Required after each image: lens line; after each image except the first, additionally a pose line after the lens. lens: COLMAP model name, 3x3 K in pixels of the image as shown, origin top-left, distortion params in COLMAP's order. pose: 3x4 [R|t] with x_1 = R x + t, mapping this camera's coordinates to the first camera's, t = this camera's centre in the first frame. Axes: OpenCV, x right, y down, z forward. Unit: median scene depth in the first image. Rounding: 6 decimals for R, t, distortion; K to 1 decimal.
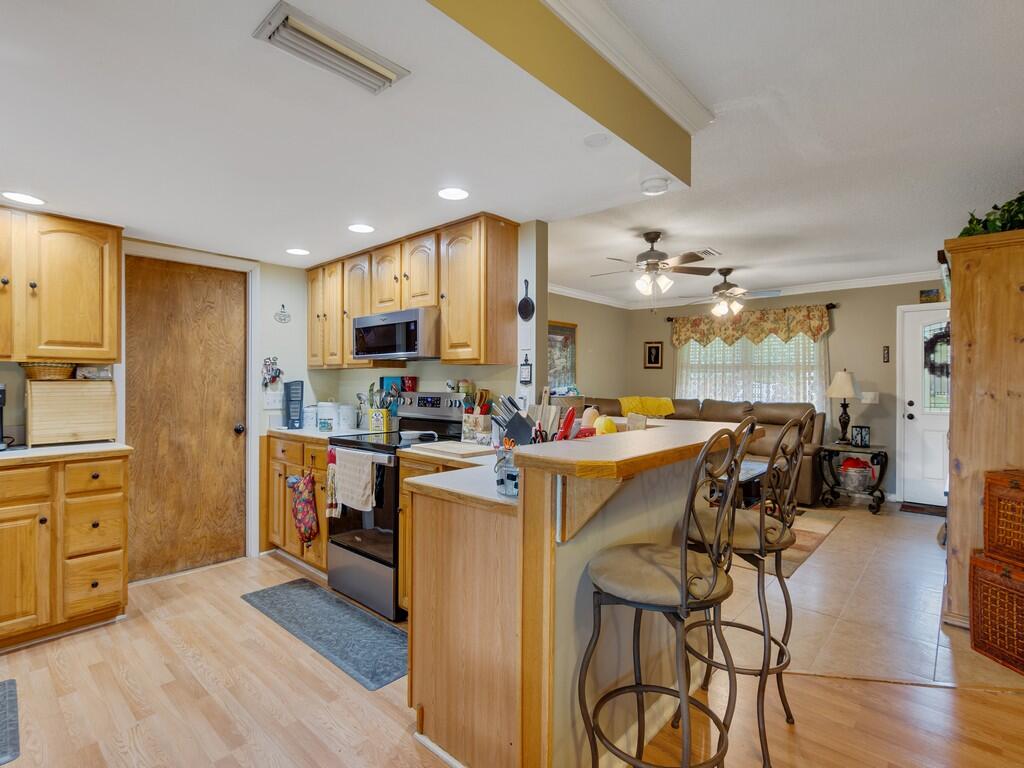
lens RADIAL K [[500.7, 0, 512.8], [0, 500.7, 382.2], [0, 0, 1]] dist [-0.002161, 0.000545]
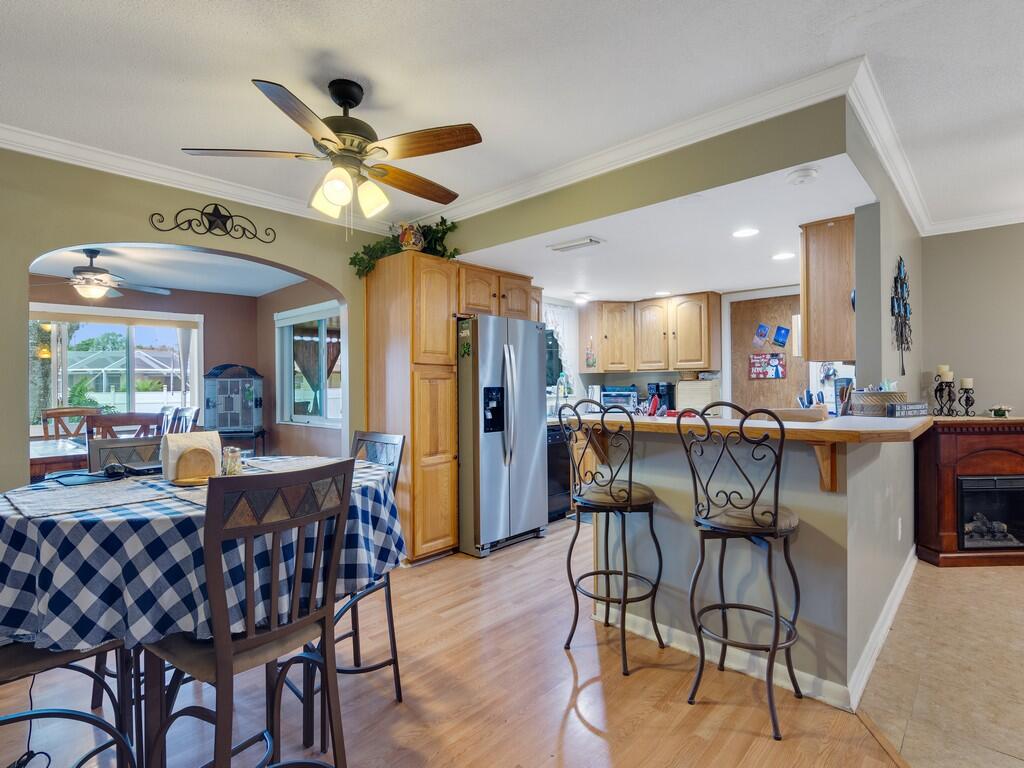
lens RADIAL K [[520.7, 0, 506.3], [0, 520.7, 382.3], [0, 0, 1]] dist [-0.002556, 0.000204]
pose [[-0.019401, -0.007250, -0.999786, 0.557015], [0.009622, 0.999926, -0.007438, 0.006041], [0.999765, -0.009764, -0.019329, 0.181943]]
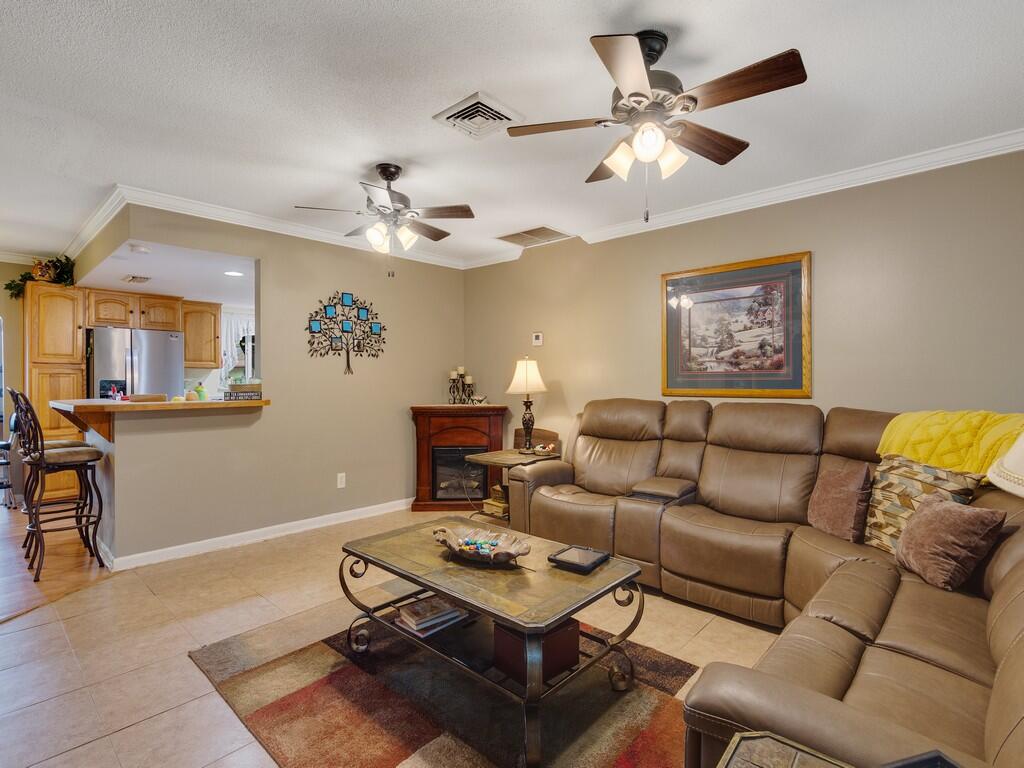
lens RADIAL K [[500.7, 0, 504.4], [0, 500.7, 382.9], [0, 0, 1]] dist [-0.002161, 0.000545]
pose [[-0.009067, 0.003973, -0.999951, 0.776621], [0.002052, 0.999990, 0.003955, 0.010019], [0.999957, -0.002016, -0.009075, 0.907093]]
